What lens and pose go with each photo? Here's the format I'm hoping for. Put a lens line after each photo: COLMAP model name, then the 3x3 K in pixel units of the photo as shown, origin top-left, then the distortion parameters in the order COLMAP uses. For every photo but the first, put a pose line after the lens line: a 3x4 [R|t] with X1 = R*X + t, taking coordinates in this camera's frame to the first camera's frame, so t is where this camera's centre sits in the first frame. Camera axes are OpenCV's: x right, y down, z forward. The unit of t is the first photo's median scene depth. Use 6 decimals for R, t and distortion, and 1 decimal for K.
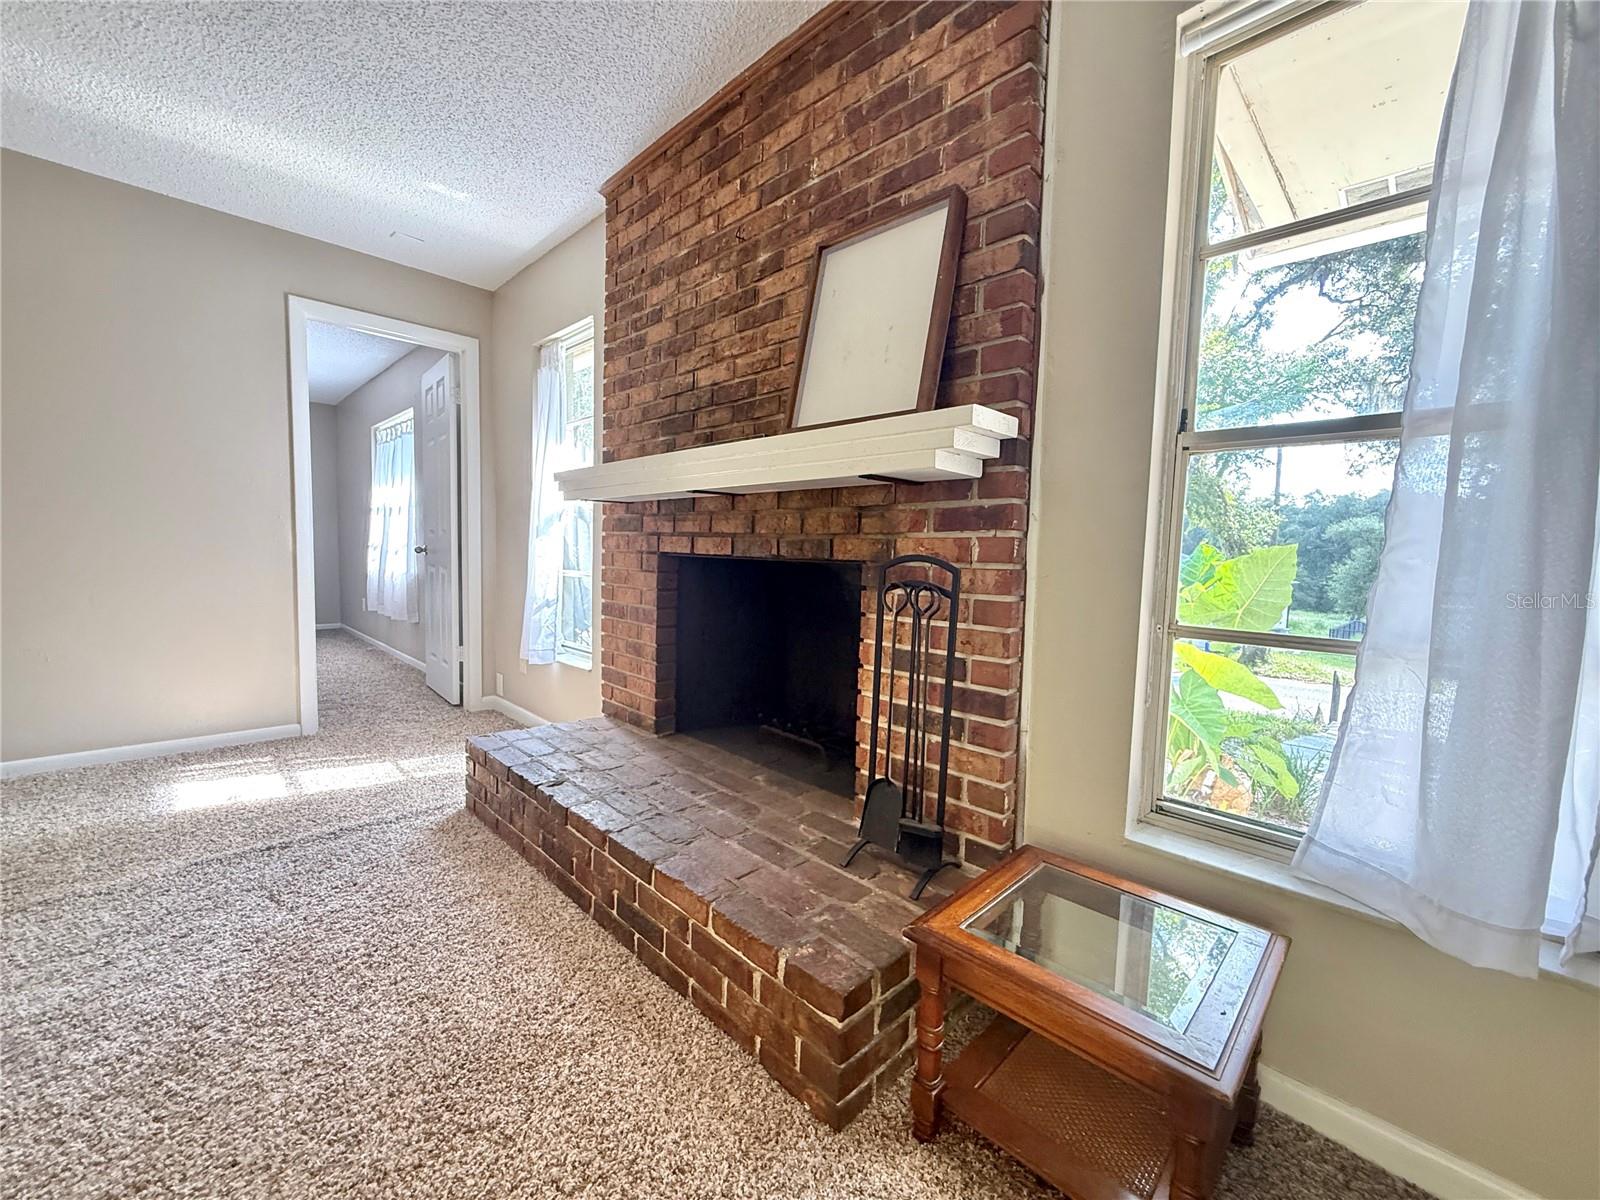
lens RADIAL K [[638.8, 0, 794.6], [0, 638.8, 599.5], [0, 0, 1]] dist [-0.001484, 0.000385]
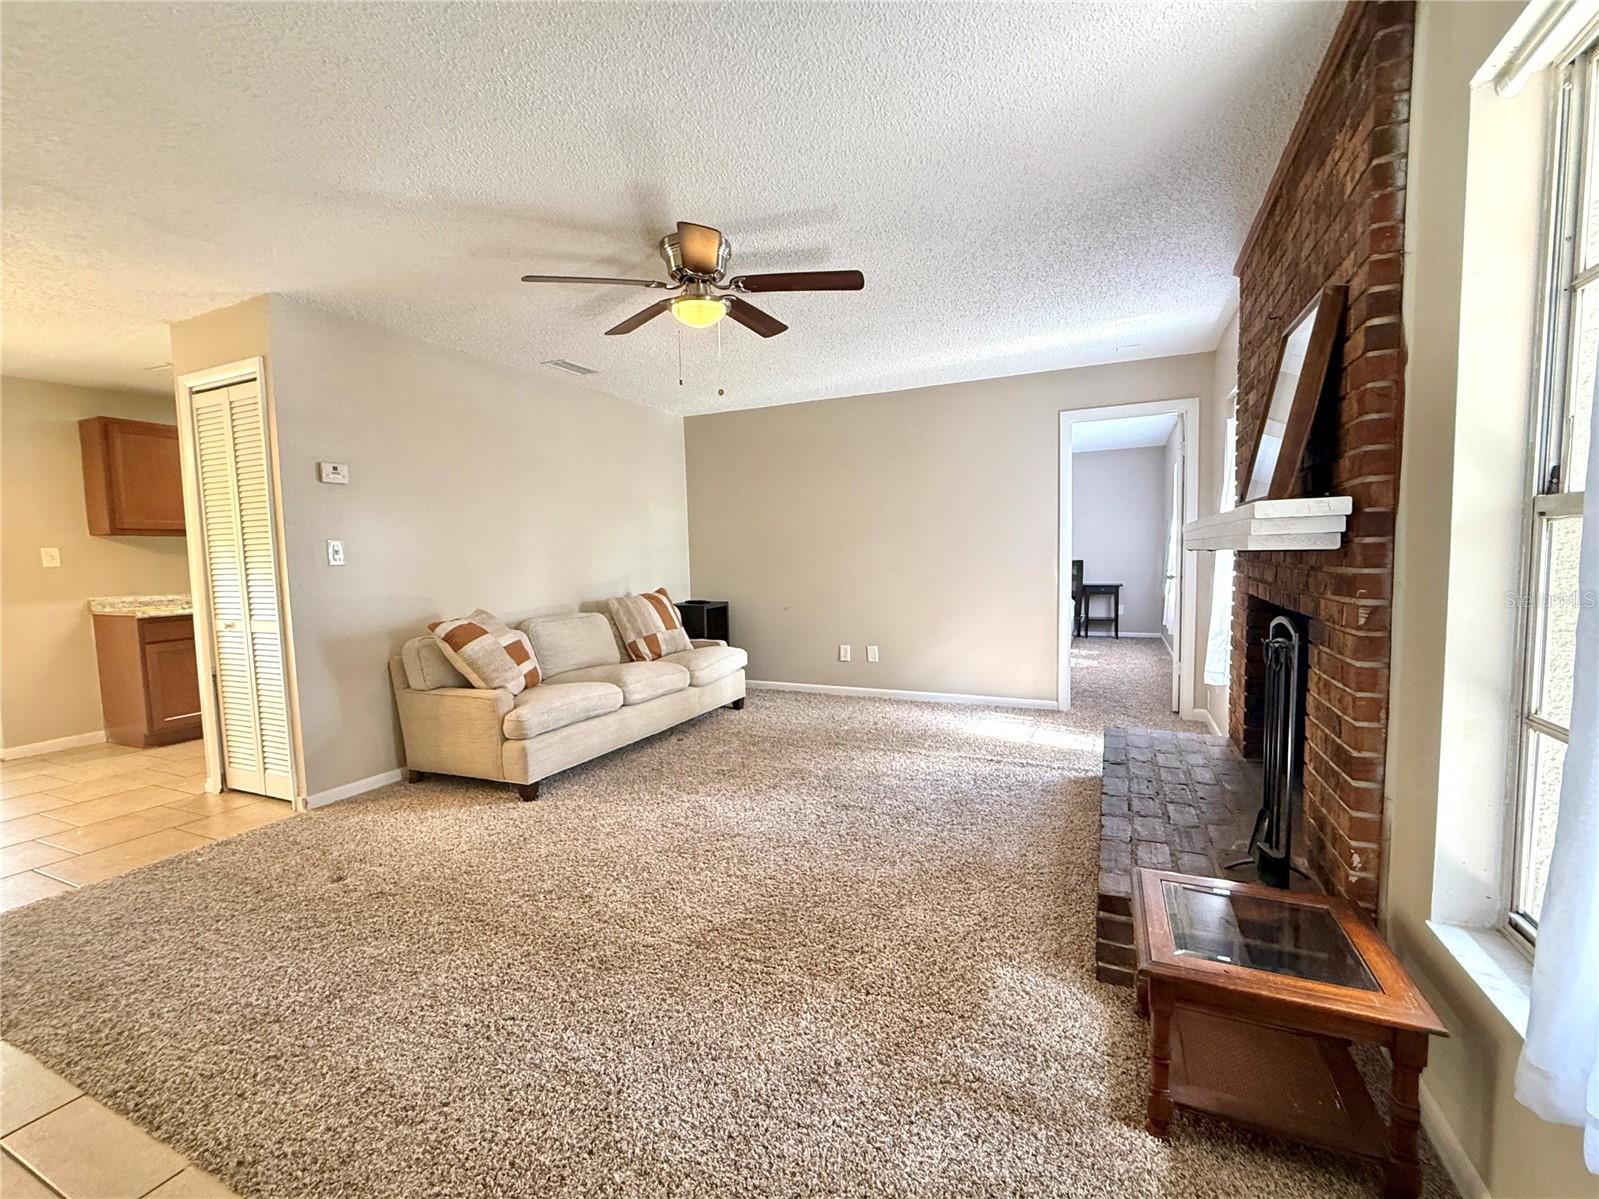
lens RADIAL K [[685.0, 0, 799.5], [0, 685.0, 599.5], [0, 0, 1]] dist [-0.001805, -0.000275]
pose [[0.352936, 0.027323, -0.935248, 0.821556], [-0.038160, 0.999162, 0.014790, -0.068681], [0.934869, 0.030469, 0.353683, -0.198077]]
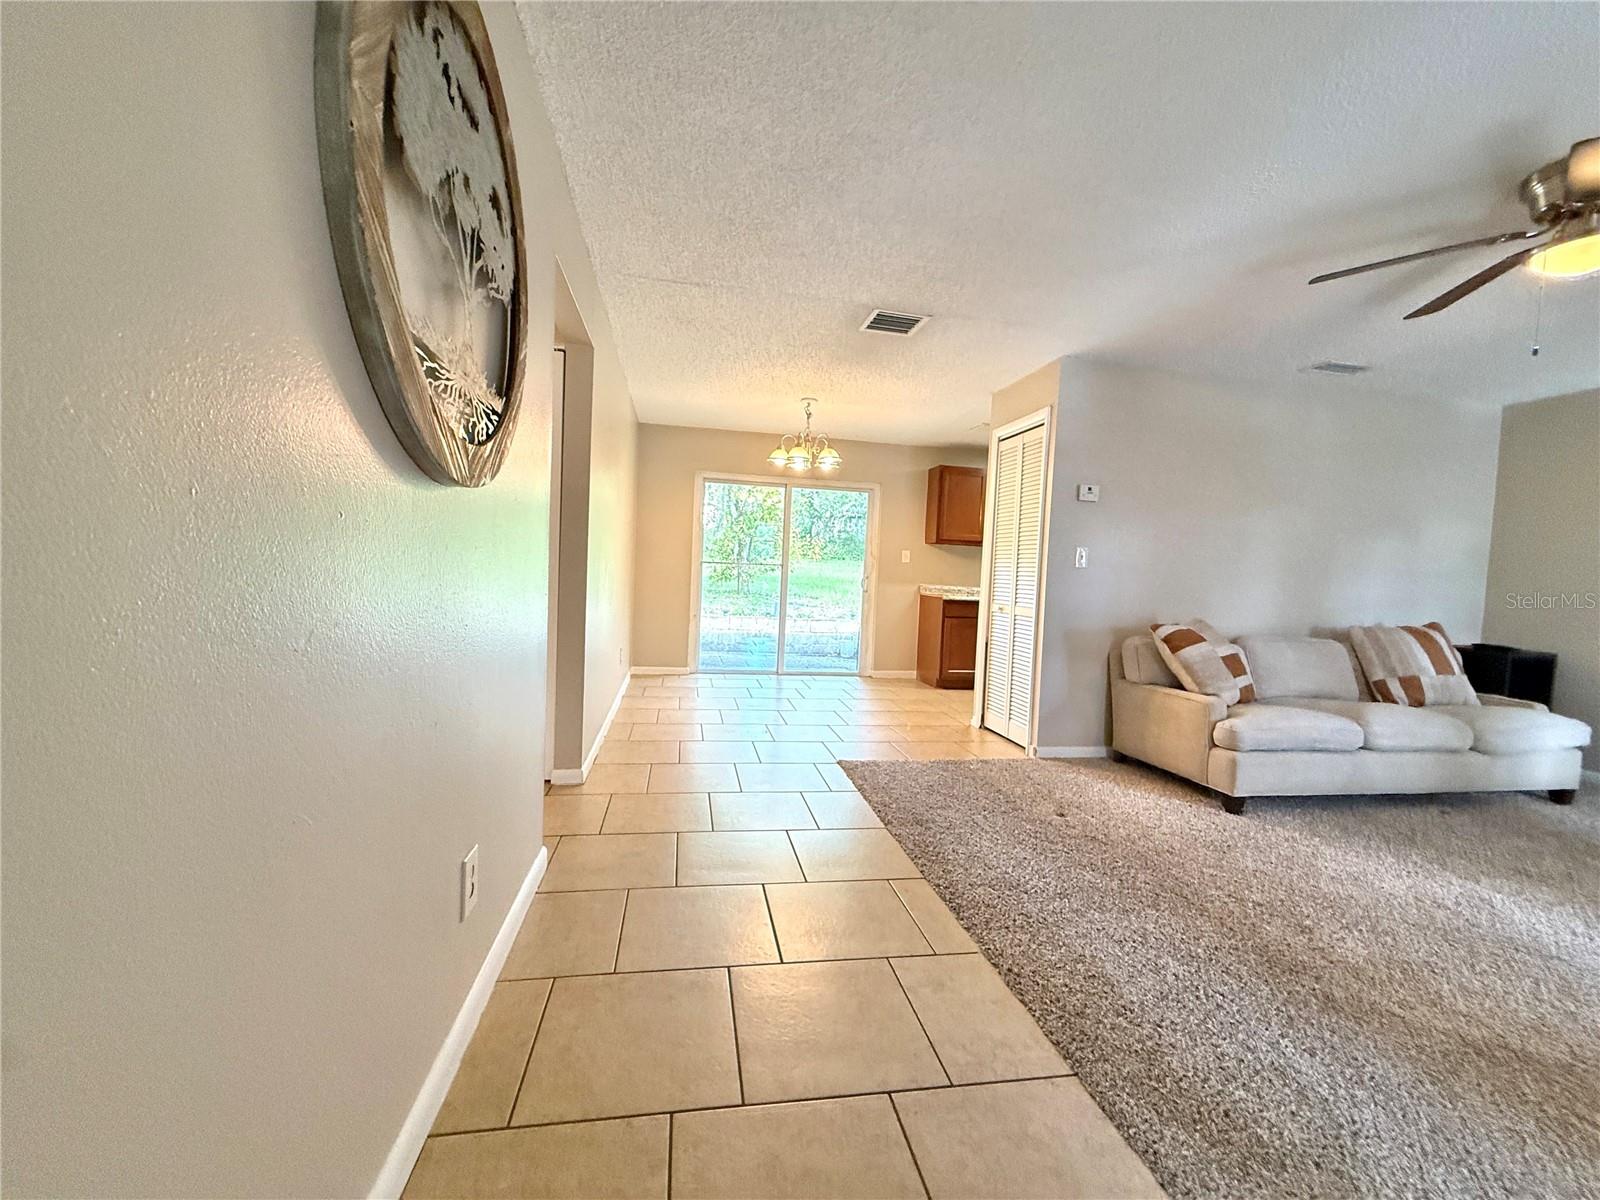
lens RADIAL K [[638.8, 0, 794.6], [0, 638.8, 599.5], [0, 0, 1]] dist [-0.001484, 0.000385]
pose [[-0.567070, -0.012792, -0.823571, 0.928162], [-0.122206, 0.990120, 0.068765, -0.012968], [0.814554, 0.139640, -0.563030, -0.280388]]
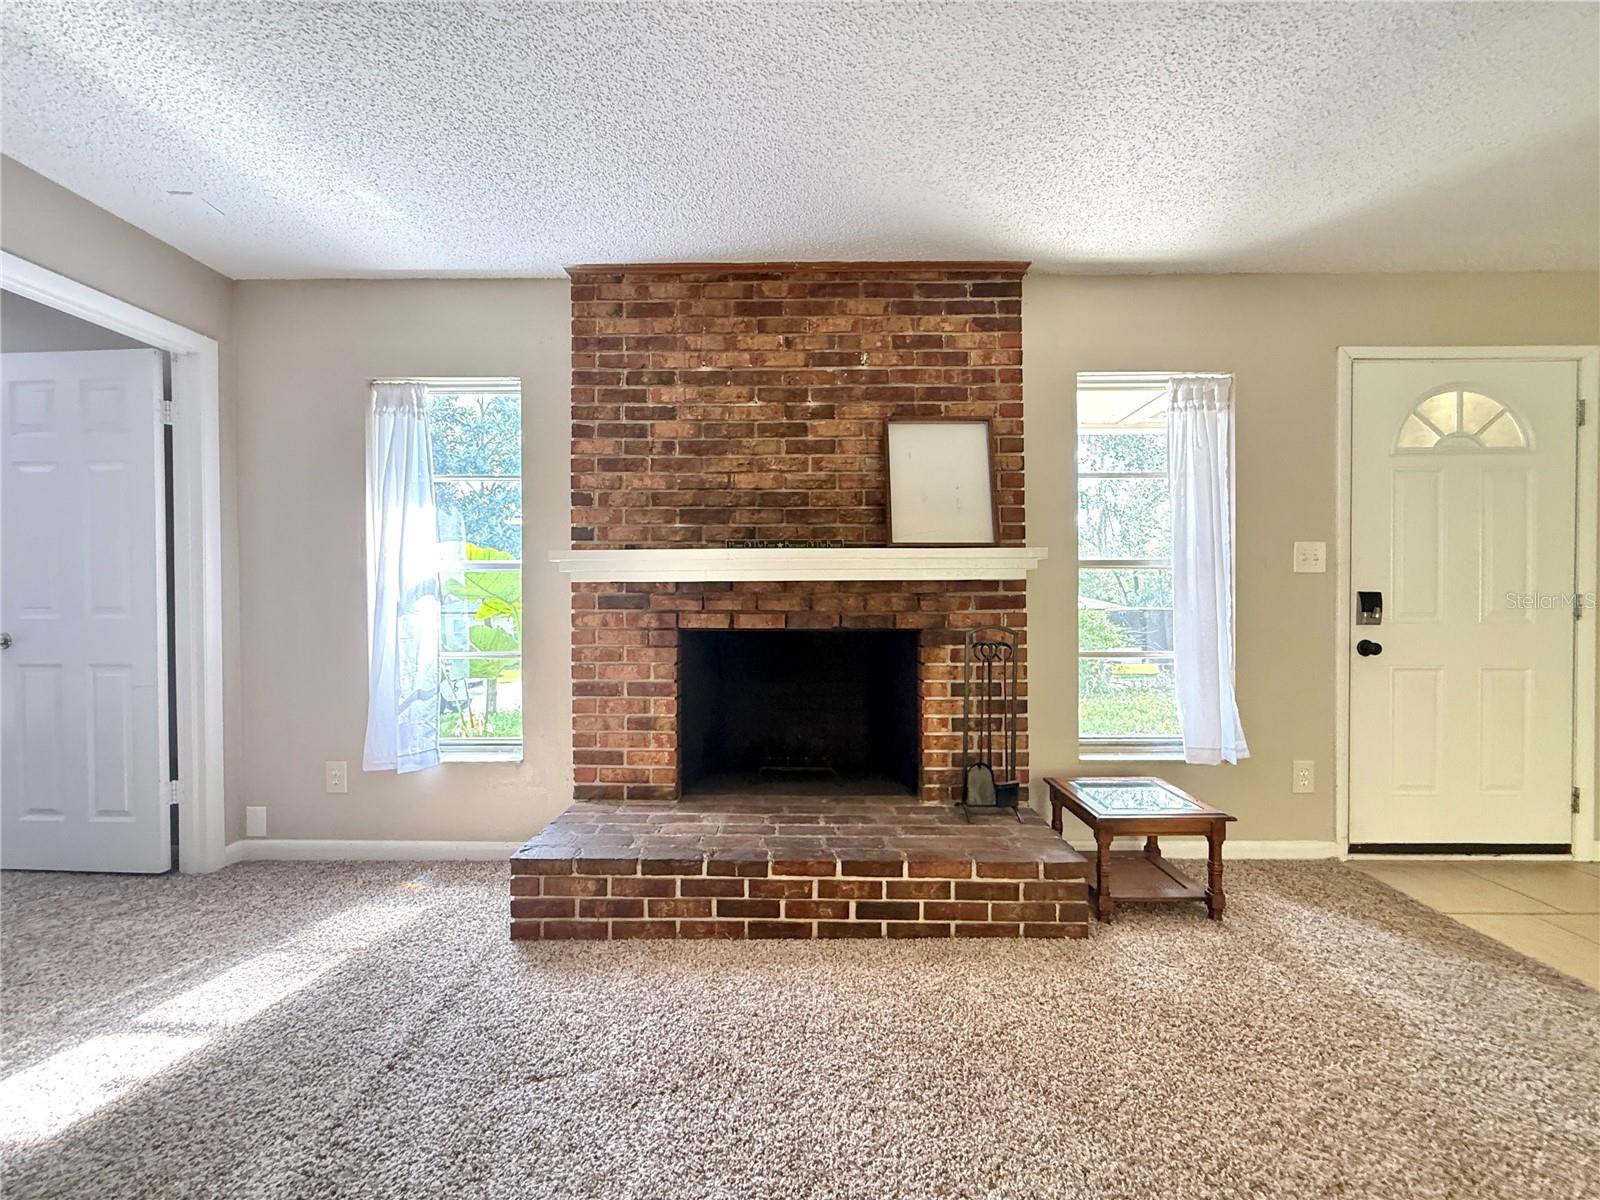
lens RADIAL K [[638.8, 0, 794.6], [0, 638.8, 599.5], [0, 0, 1]] dist [-0.001484, 0.000385]
pose [[0.709688, -0.037432, 0.703521, -1.090229], [0.074409, 0.996985, -0.022015, -0.110382], [-0.700576, 0.067972, 0.710333, 0.118319]]
